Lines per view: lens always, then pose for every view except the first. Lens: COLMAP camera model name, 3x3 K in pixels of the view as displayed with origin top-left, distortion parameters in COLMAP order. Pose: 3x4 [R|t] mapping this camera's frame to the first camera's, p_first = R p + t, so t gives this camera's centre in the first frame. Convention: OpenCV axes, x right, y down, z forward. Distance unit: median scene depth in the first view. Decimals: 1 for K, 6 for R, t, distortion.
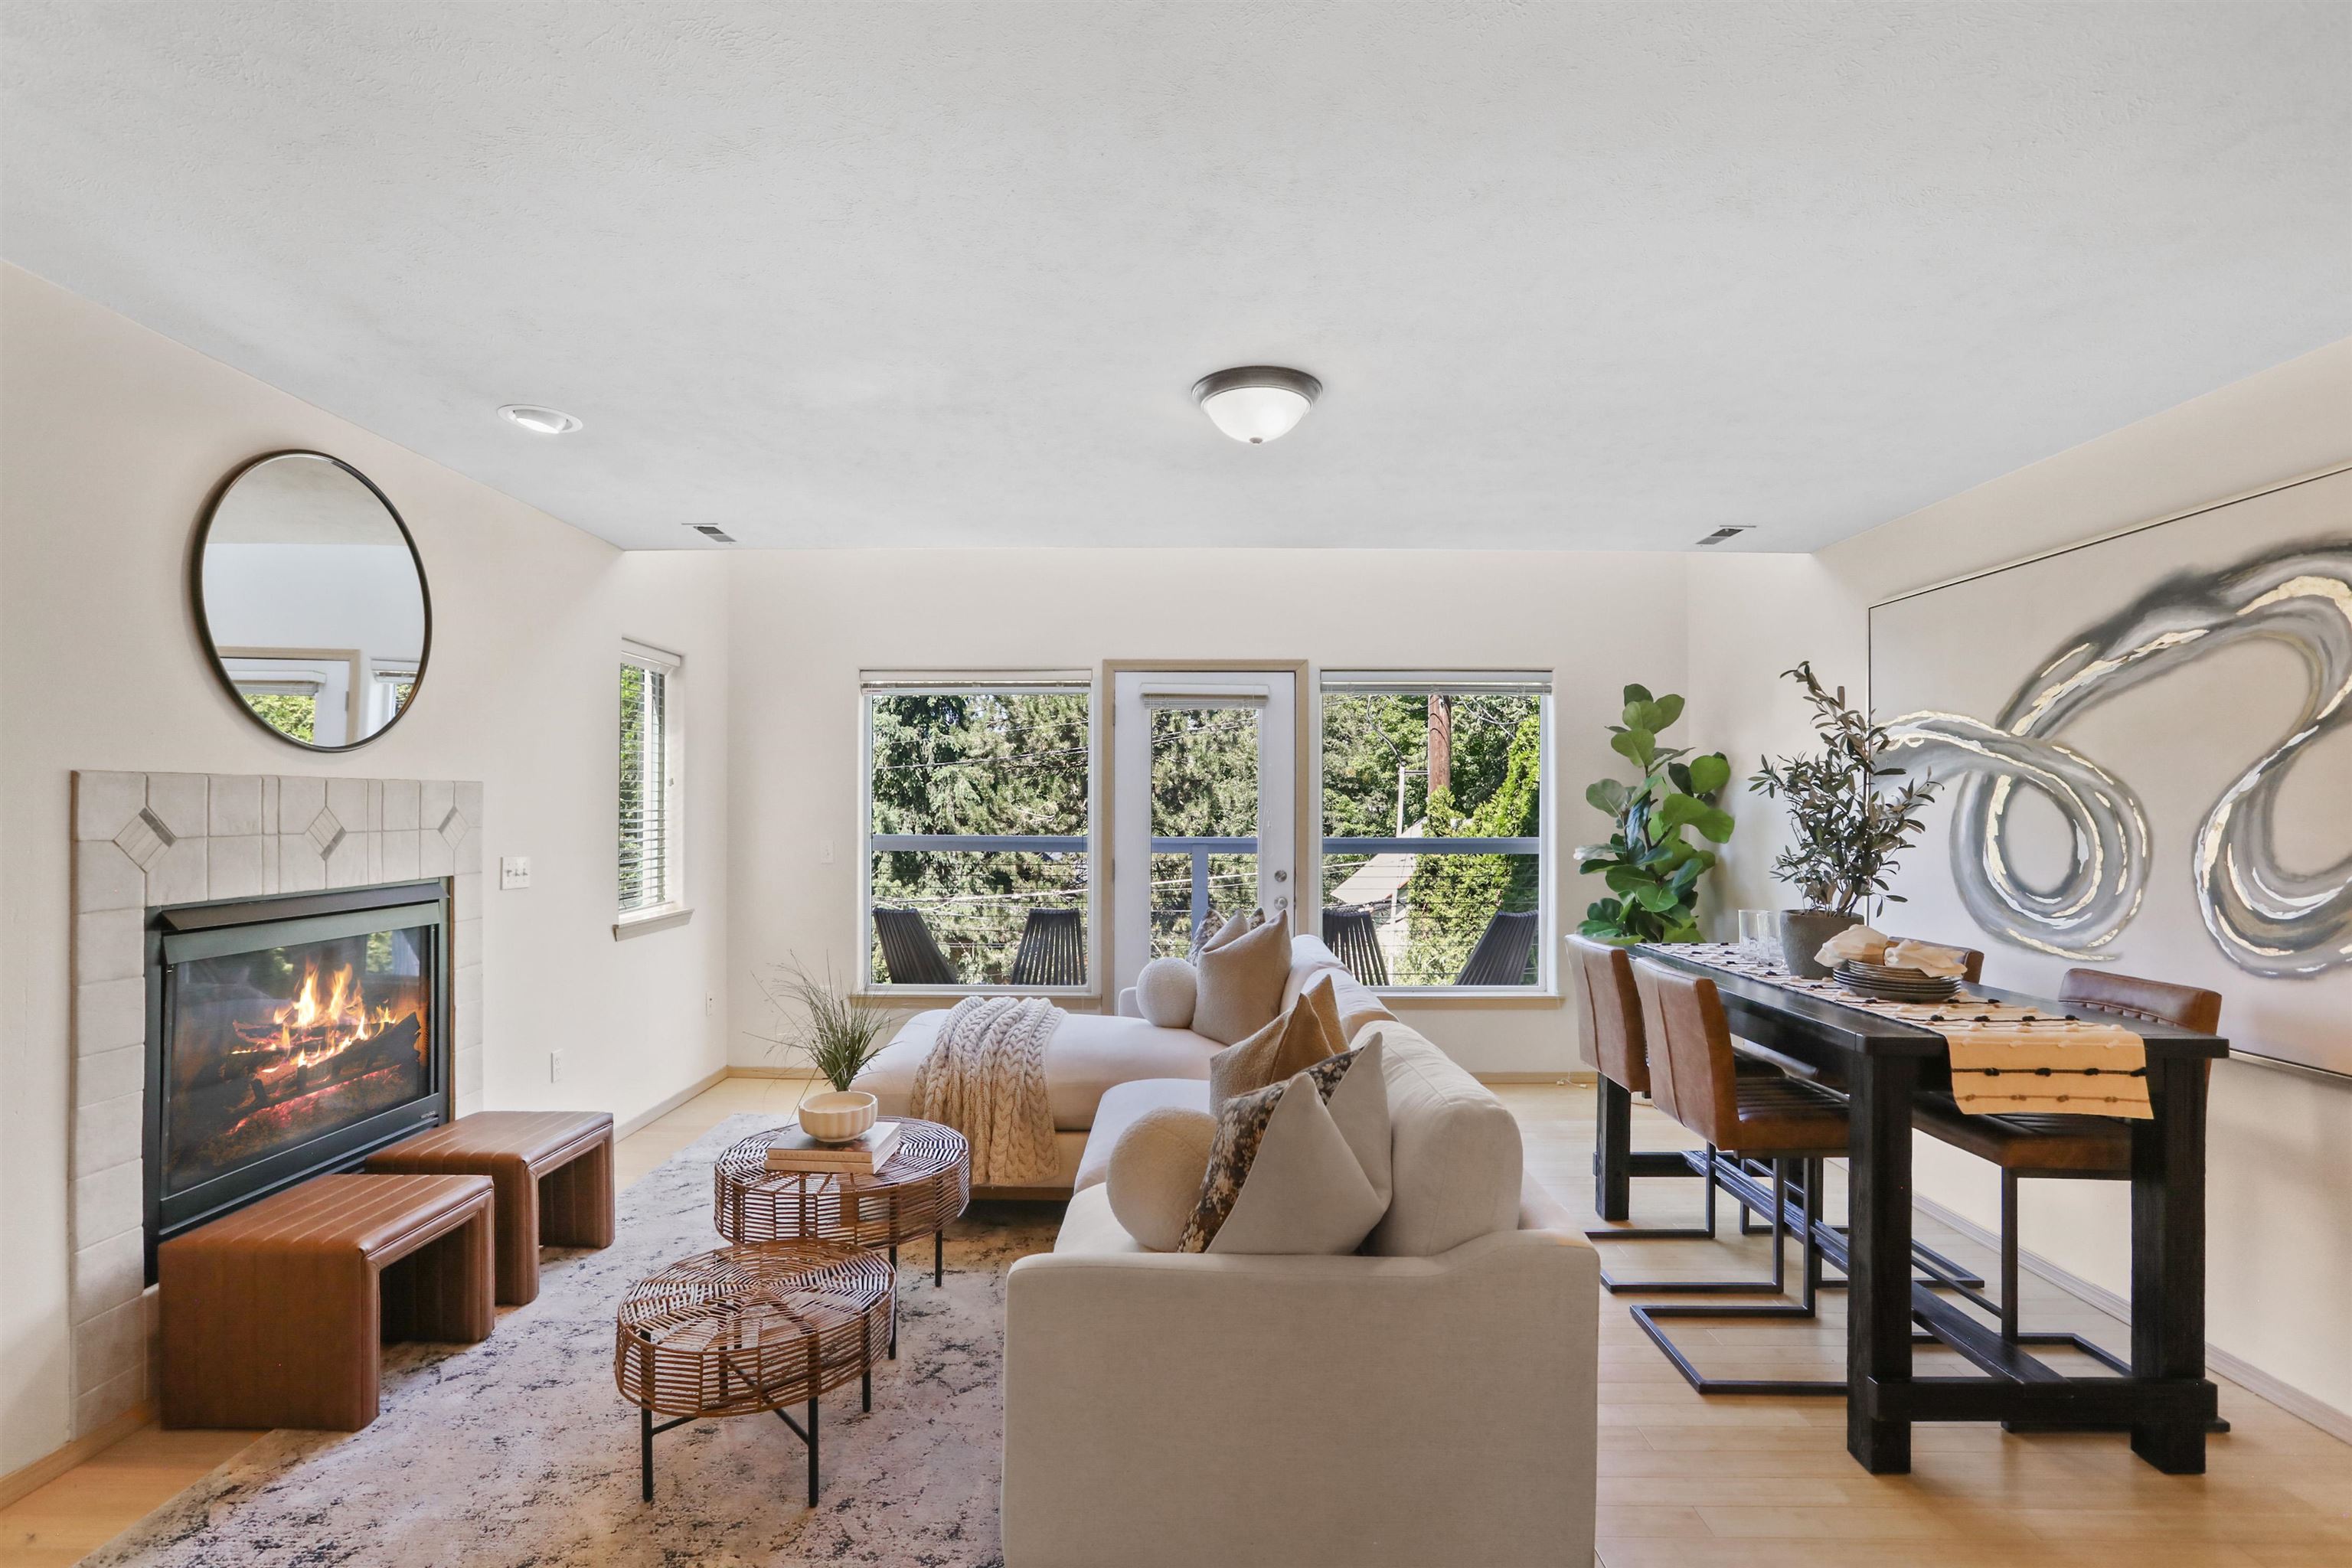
lens RADIAL K [[1078.9, 0, 1136.7], [0, 1078.9, 798.4], [0, 0, 1]] dist [-0.026843, 0.013040]
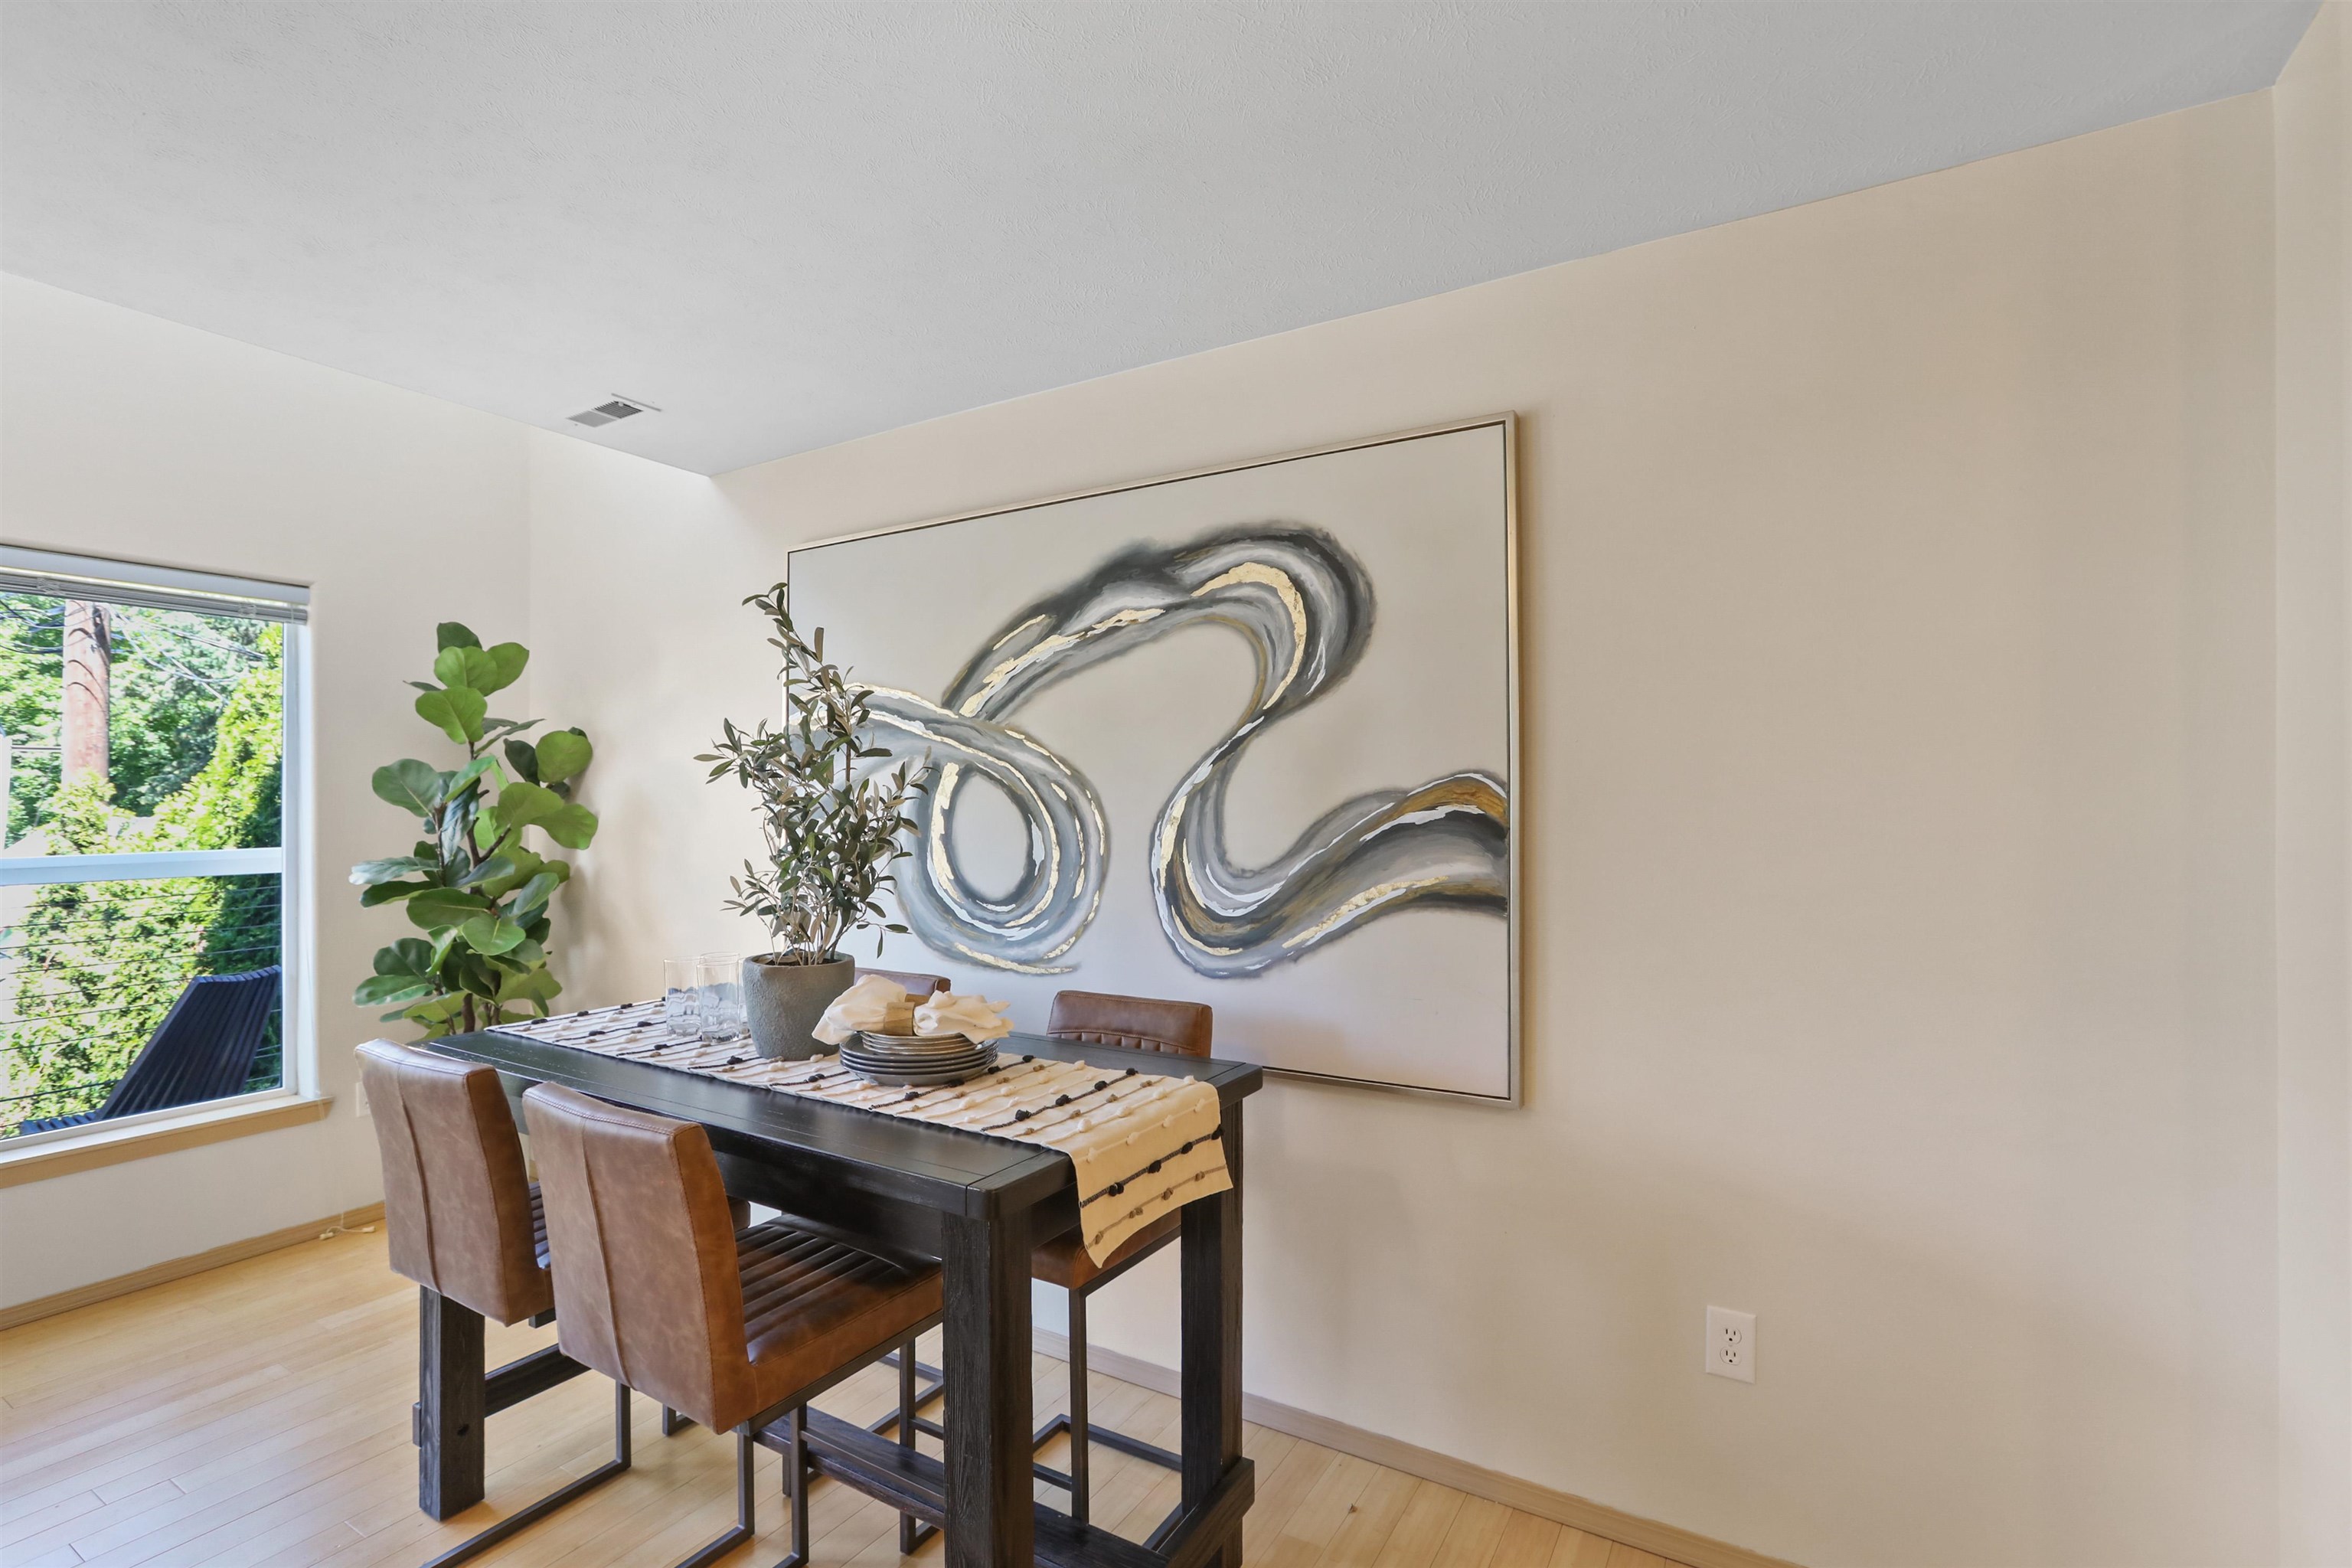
lens RADIAL K [[1078.9, 0, 1166.8], [0, 1078.9, 796.8], [0, 0, 1]] dist [-0.026843, 0.013040]
pose [[0.488203, -0.001155, 0.872730, 0.148075], [-0.003615, 0.999988, 0.003346, 0.001799], [-0.872723, -0.004788, 0.488192, 0.434495]]
